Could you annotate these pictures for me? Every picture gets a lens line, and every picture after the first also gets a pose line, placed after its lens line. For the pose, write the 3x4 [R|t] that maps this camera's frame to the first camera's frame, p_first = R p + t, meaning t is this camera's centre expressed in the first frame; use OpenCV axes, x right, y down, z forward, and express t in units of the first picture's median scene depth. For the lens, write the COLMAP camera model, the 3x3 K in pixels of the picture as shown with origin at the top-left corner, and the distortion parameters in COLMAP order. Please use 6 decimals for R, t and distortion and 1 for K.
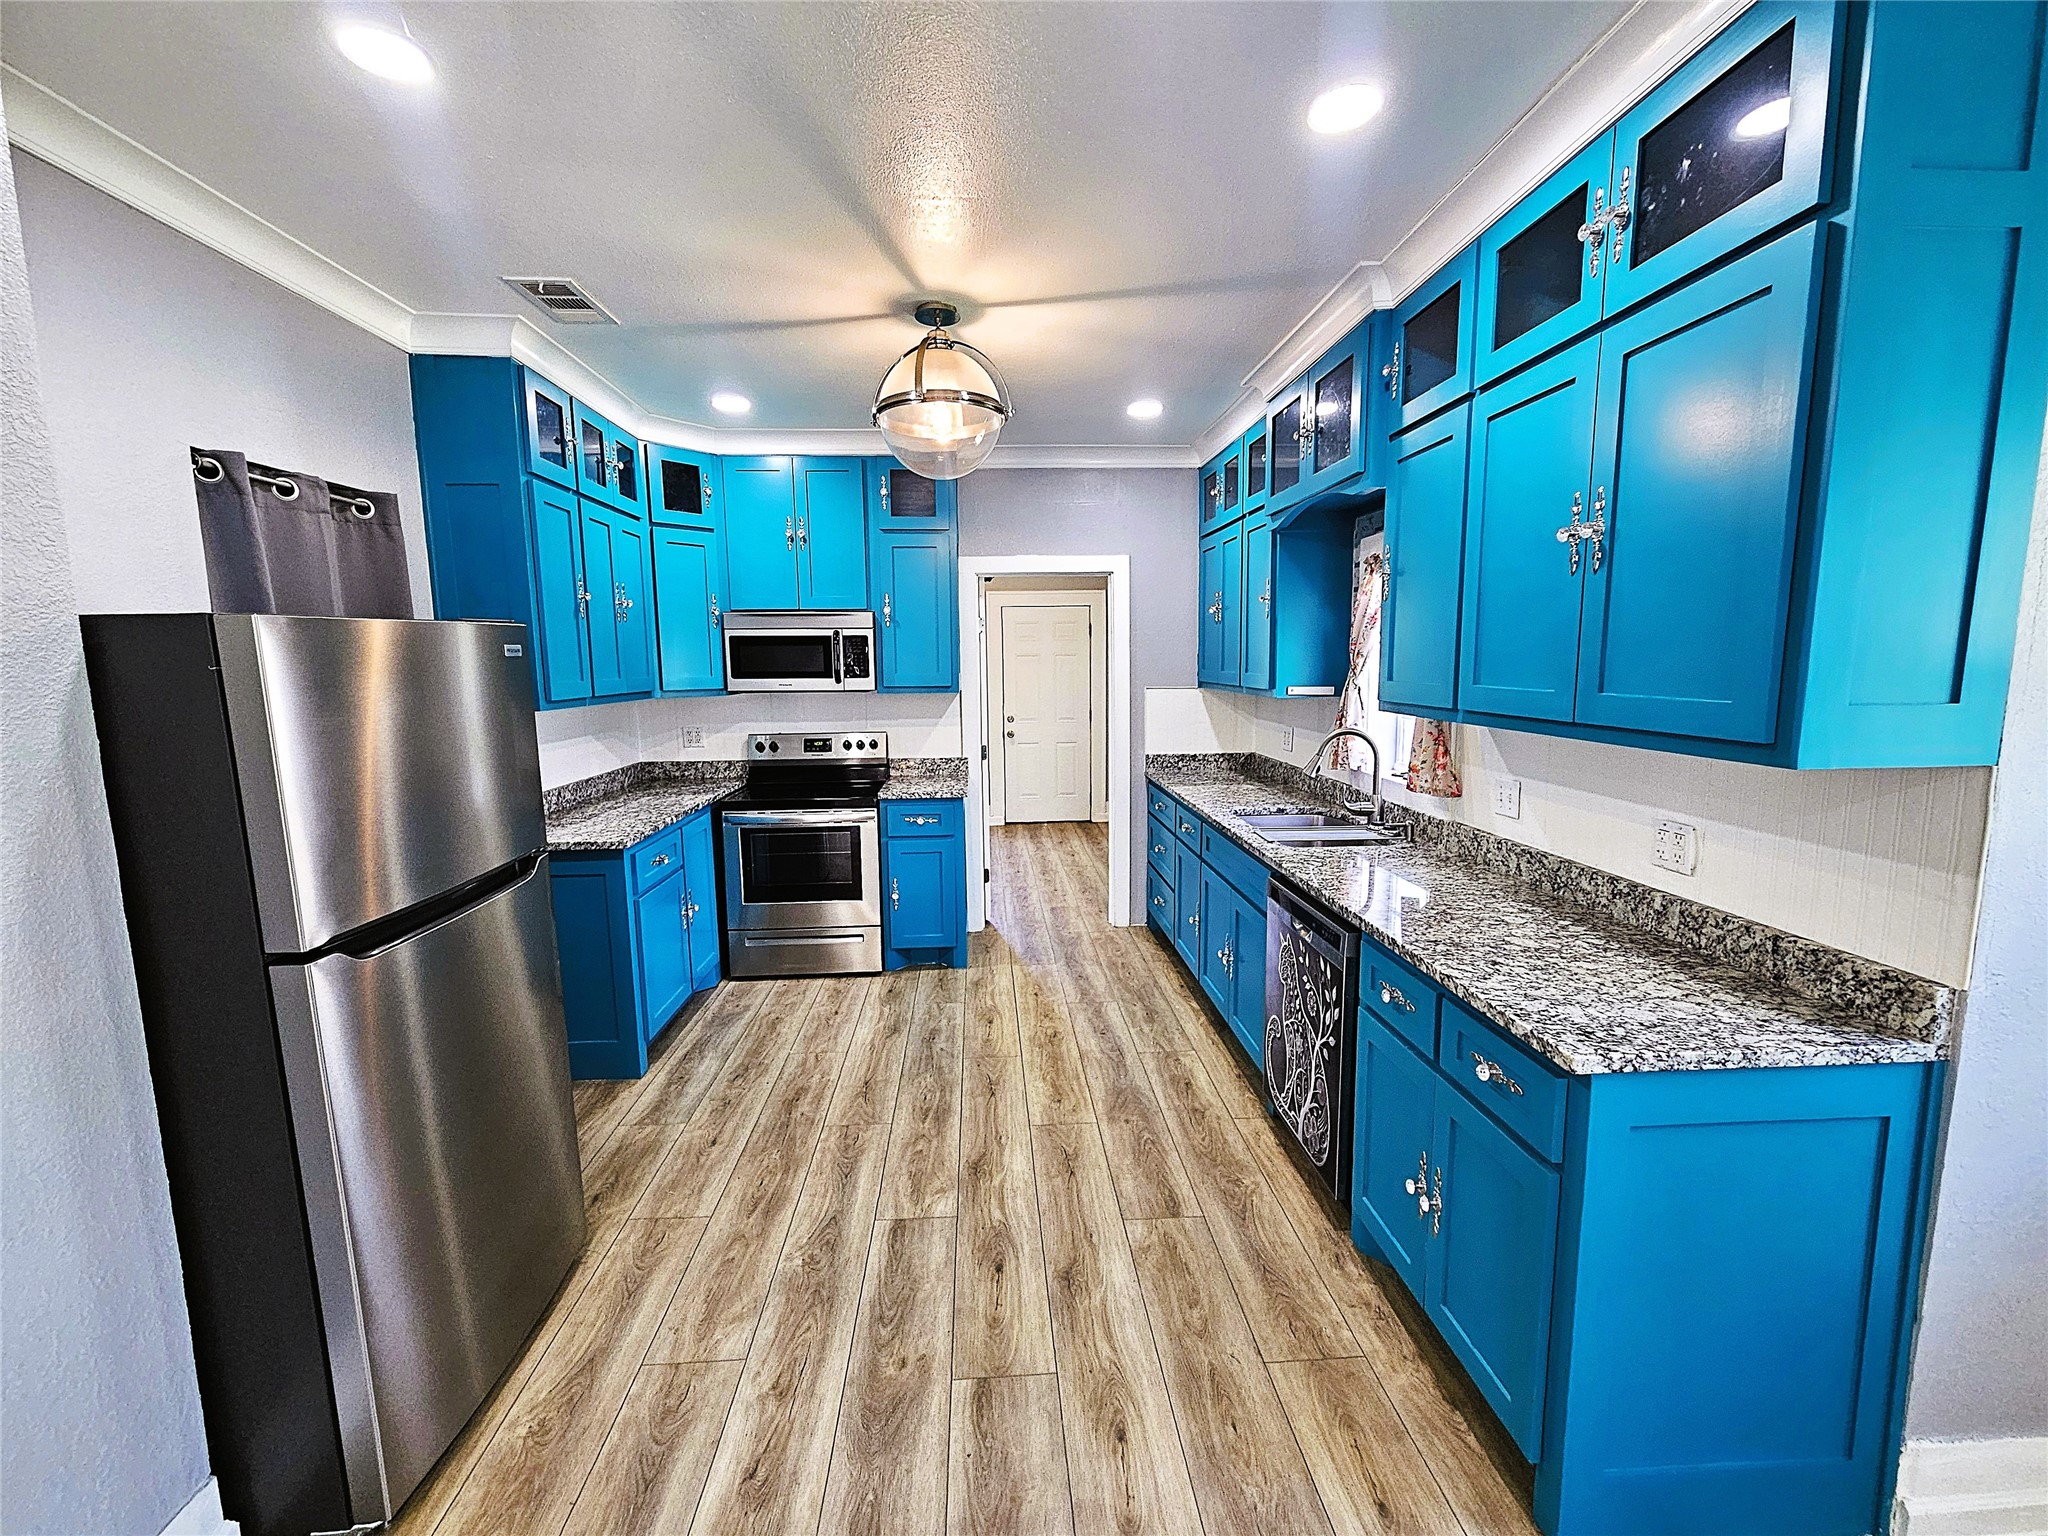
lens RADIAL K [[838.1, 0, 1026.4], [0, 838.1, 768.7], [0, 0, 1]] dist [-0.001247, -0.000421]
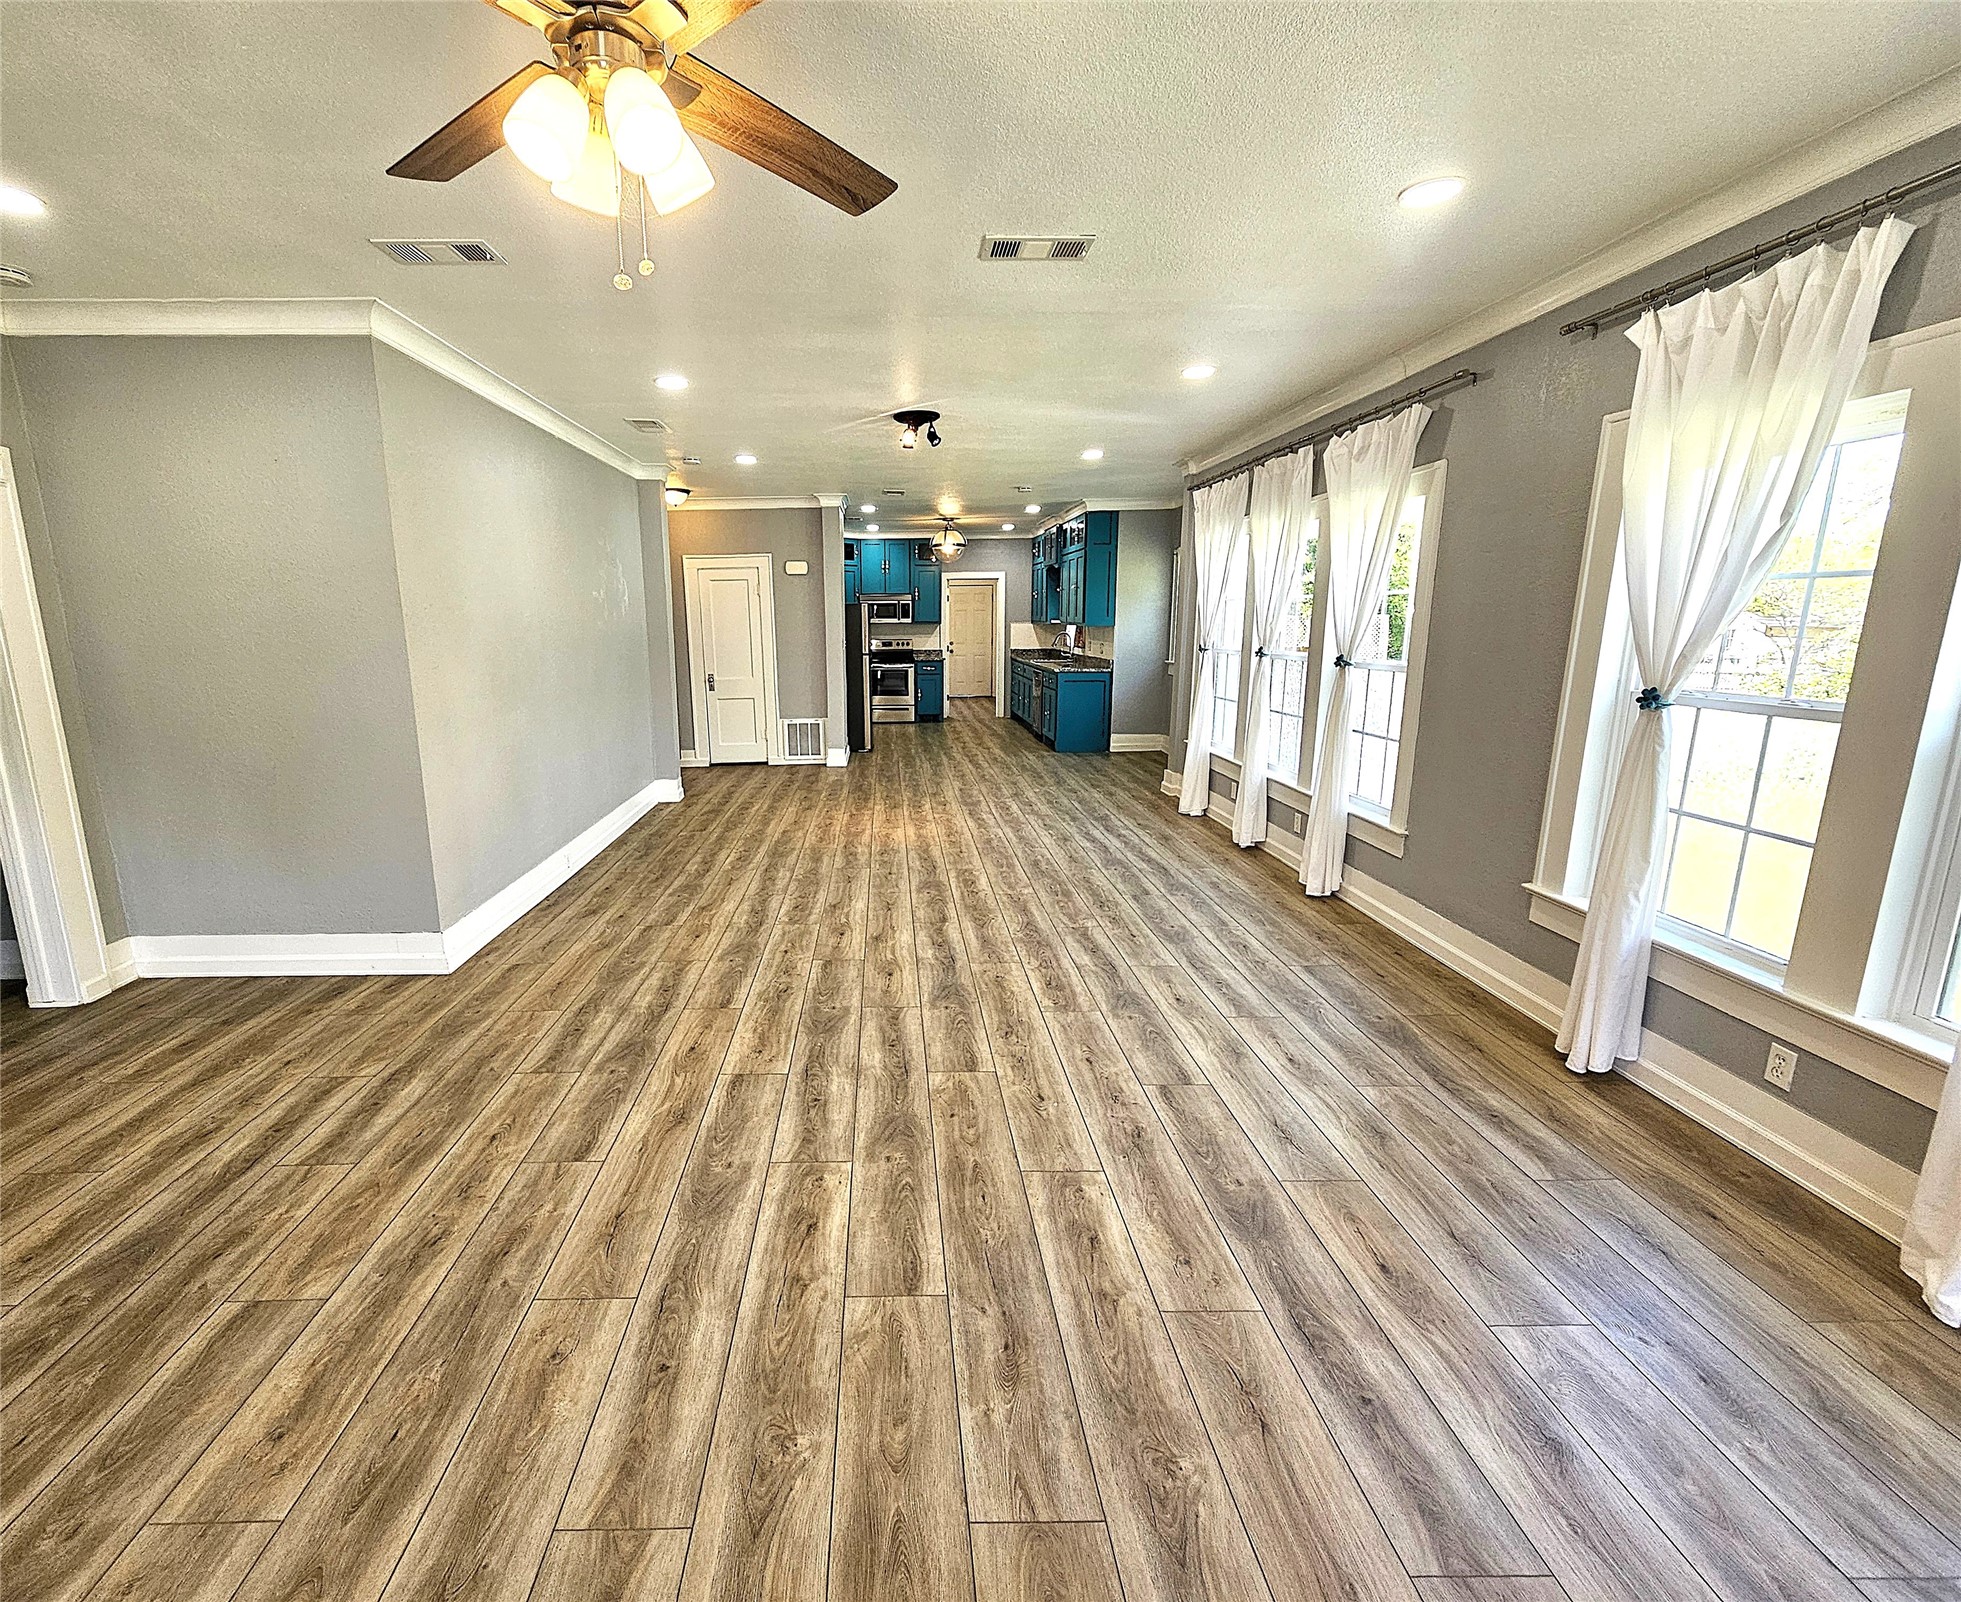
lens RADIAL K [[873.6, 0, 900.1], [0, 873.6, 804.9], [0, 0, 1]] dist [-0.004703, 0.000921]
pose [[0.999318, 0.010073, -0.035514, -0.179535], [-0.007175, 0.996702, 0.080828, 0.450056], [0.036211, -0.080519, 0.996095, -3.175289]]
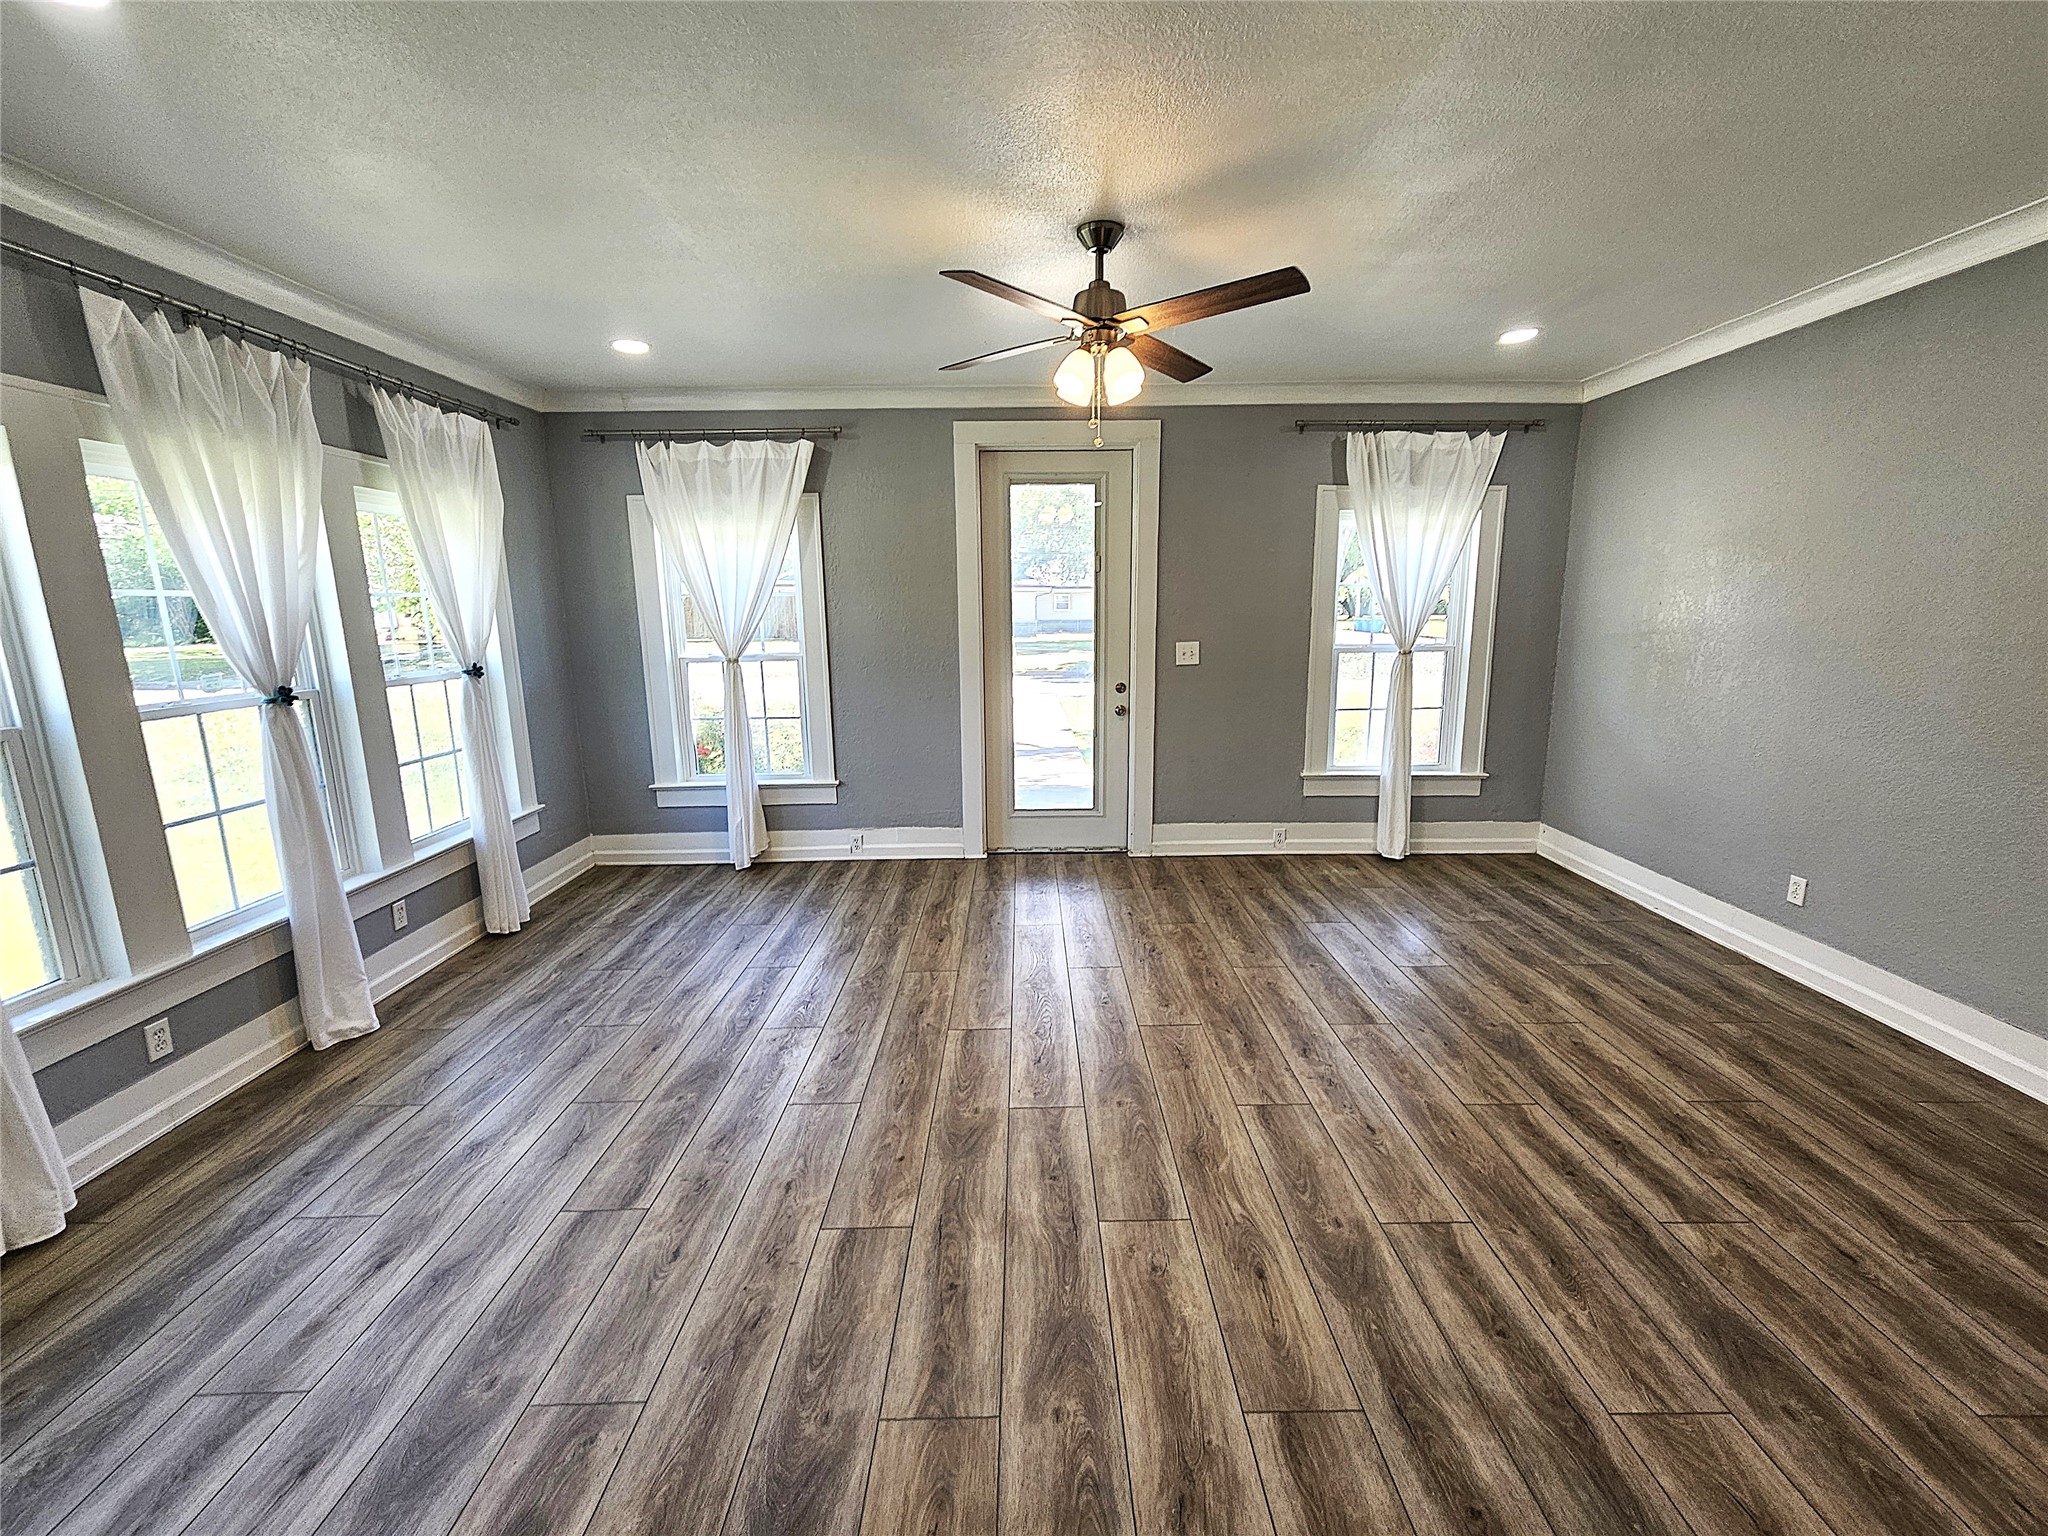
lens RADIAL K [[838.1, 0, 1036.1], [0, 838.1, 764.5], [0, 0, 1]] dist [-0.001247, -0.000421]
pose [[-0.998990, 0.013668, 0.042803, -0.337965], [0.026363, 0.949707, 0.312027, 0.218196], [-0.036386, 0.312840, -0.949109, -1.483370]]
